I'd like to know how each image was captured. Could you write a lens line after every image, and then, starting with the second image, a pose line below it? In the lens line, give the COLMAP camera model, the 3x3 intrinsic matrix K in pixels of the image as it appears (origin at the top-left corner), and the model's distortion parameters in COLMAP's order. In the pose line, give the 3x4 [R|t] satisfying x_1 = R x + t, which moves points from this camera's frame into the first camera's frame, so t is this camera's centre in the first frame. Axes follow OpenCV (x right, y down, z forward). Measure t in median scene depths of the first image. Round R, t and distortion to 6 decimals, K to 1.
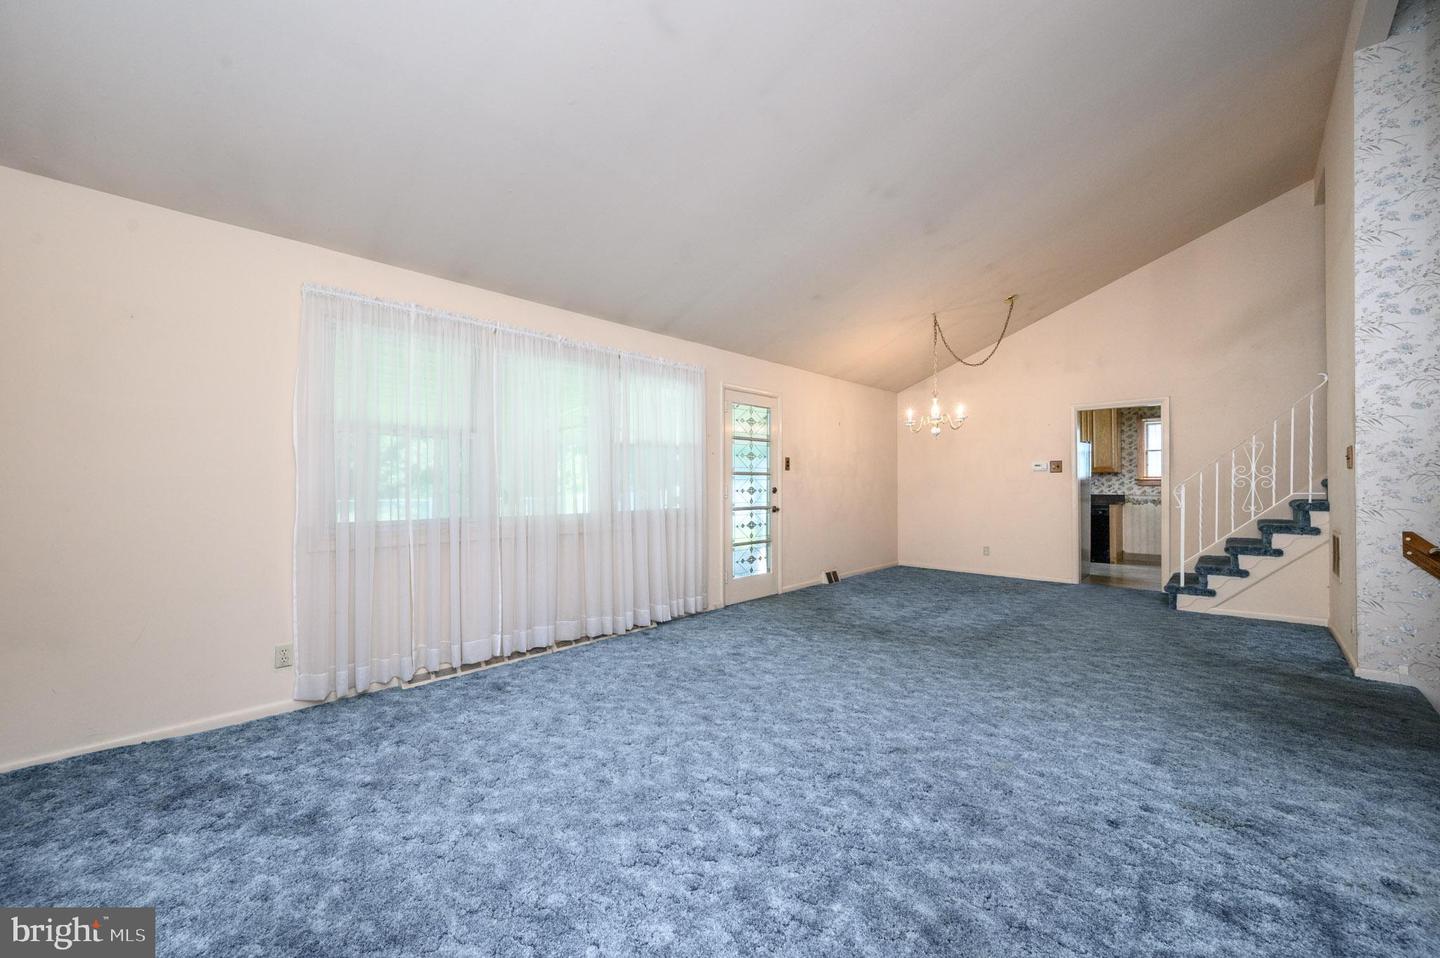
lens RADIAL K [[564.7, 0, 717.7], [0, 564.7, 481.8], [0, 0, 1]] dist [0.000205, 0.000062]
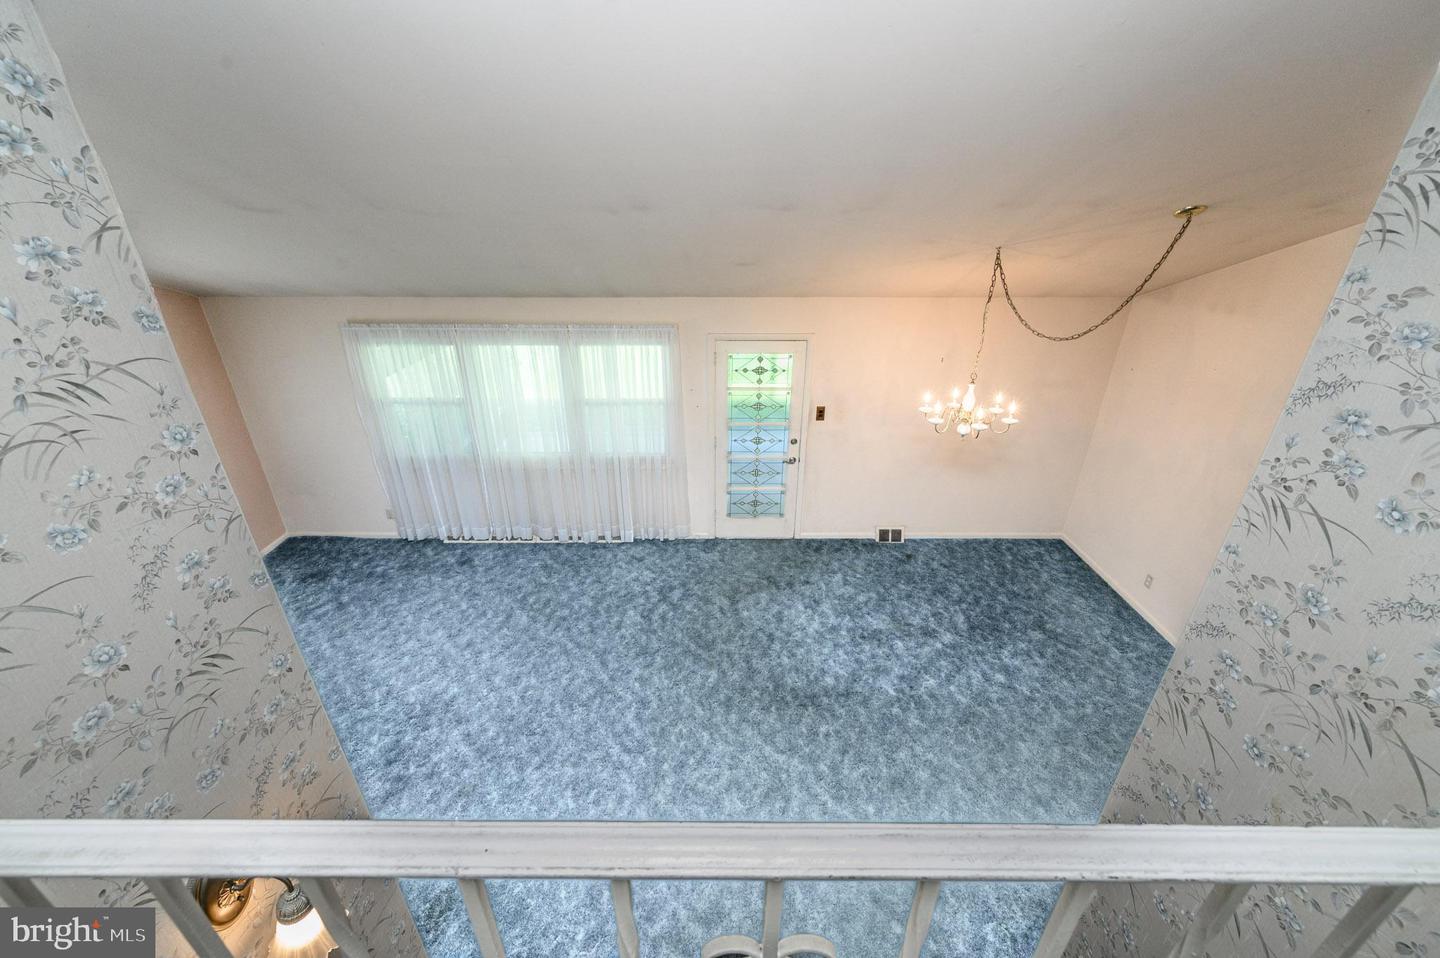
lens RADIAL K [[564.7, 0, 716.0], [0, 564.7, 479.2], [0, 0, 1]] dist [0.000205, 0.000062]
pose [[0.686198, 0.314907, -0.655718, 0.782473], [-0.002711, 0.902537, 0.430604, -0.400421], [0.727410, -0.293702, 0.620173, 0.381833]]
